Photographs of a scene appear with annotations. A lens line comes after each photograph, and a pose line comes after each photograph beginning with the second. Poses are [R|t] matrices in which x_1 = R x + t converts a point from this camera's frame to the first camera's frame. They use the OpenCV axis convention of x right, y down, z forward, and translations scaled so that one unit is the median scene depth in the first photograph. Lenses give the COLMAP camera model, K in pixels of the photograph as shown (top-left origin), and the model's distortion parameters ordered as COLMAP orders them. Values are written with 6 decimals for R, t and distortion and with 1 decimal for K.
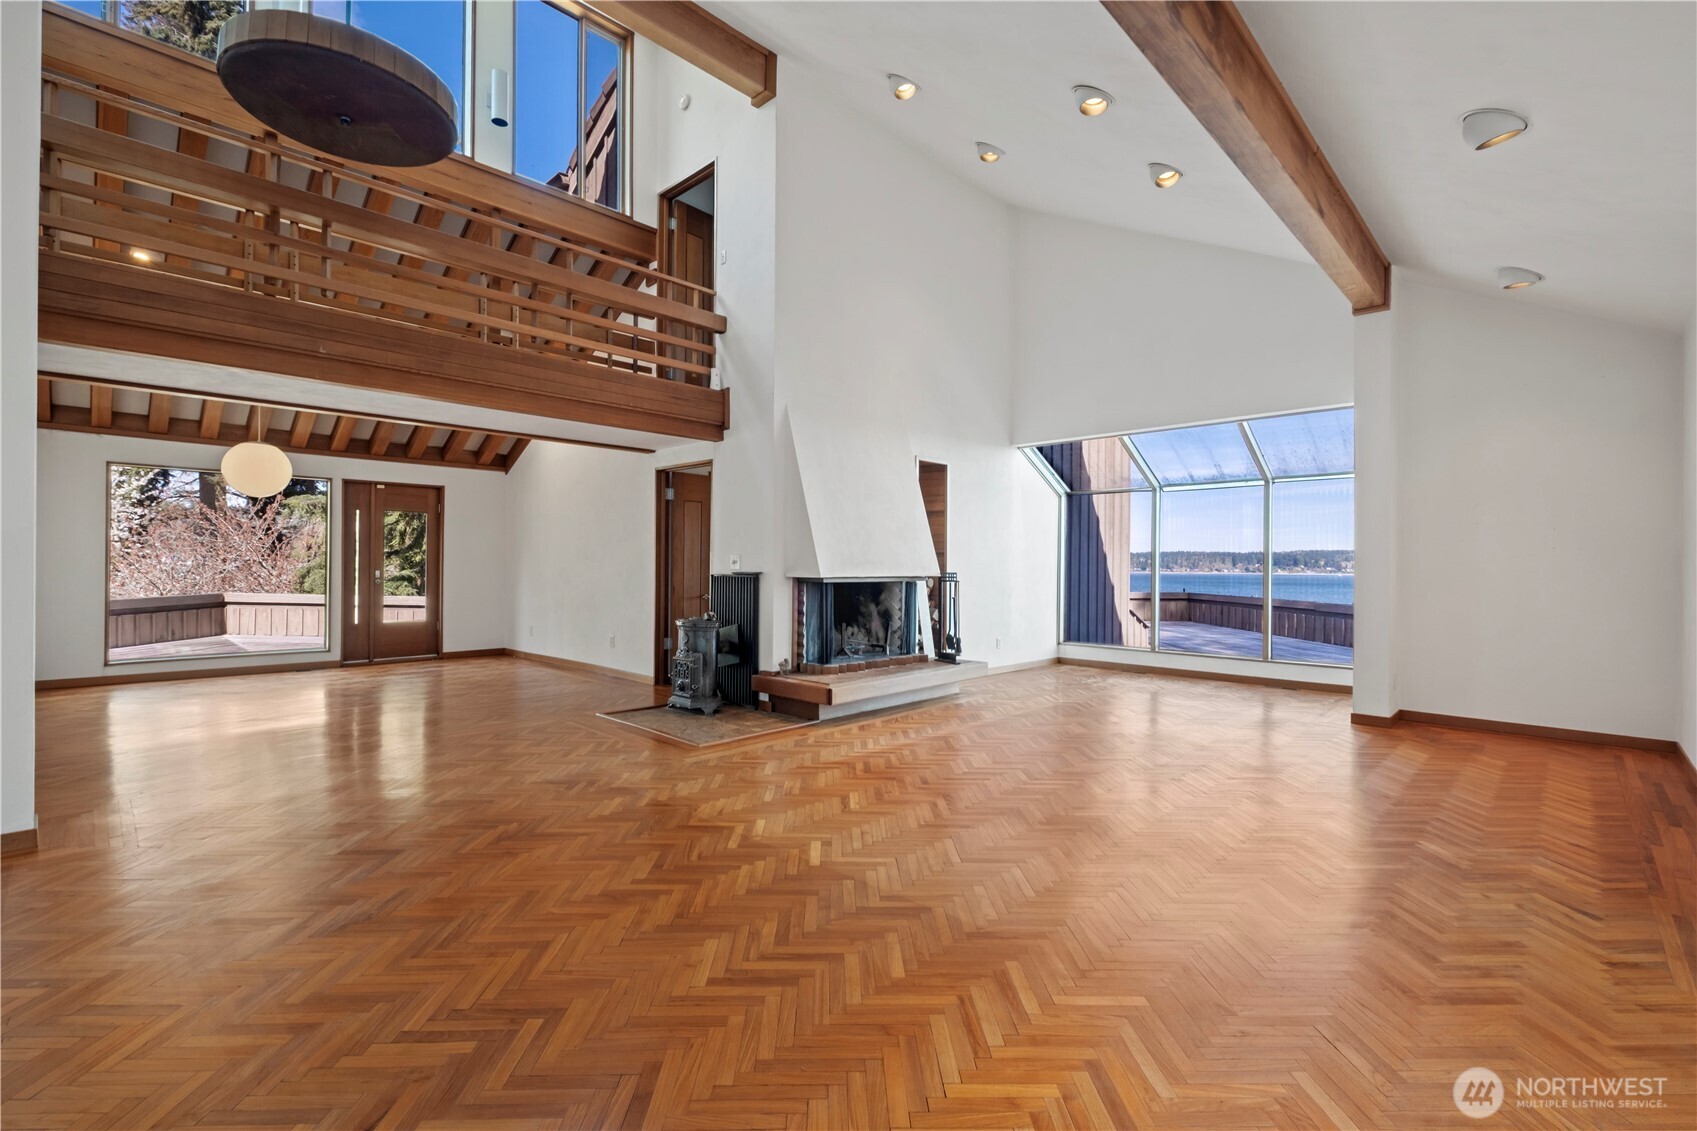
lens RADIAL K [[736.6, 0, 845.2], [0, 736.6, 562.2], [0, 0, 1]] dist [-0.001590, -0.000197]
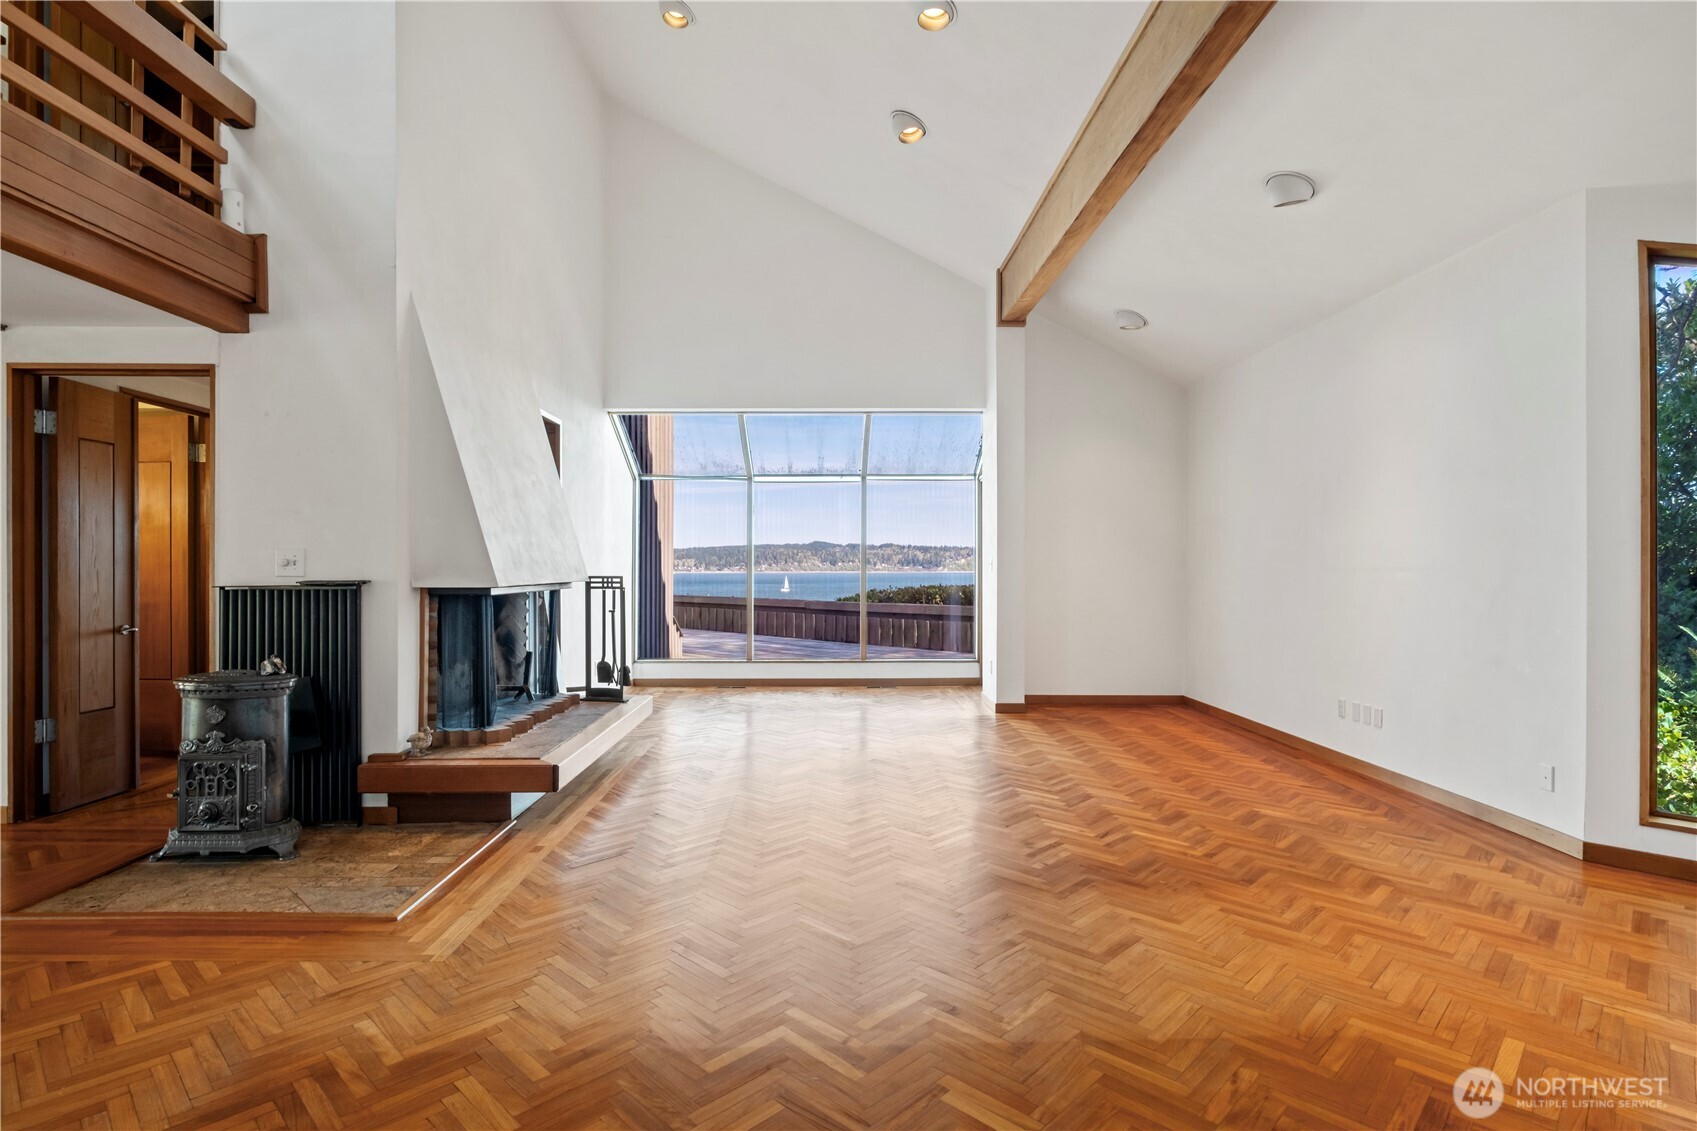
lens RADIAL K [[844.5, 0, 844.1], [0, 844.5, 573.6], [0, 0, 1]] dist [0.003163, 0.000565]
pose [[0.712529, -0.013065, 0.701521, -0.291651], [0.002746, 0.999871, 0.015832, -0.000699], [-0.701637, -0.009354, 0.712473, 0.270211]]
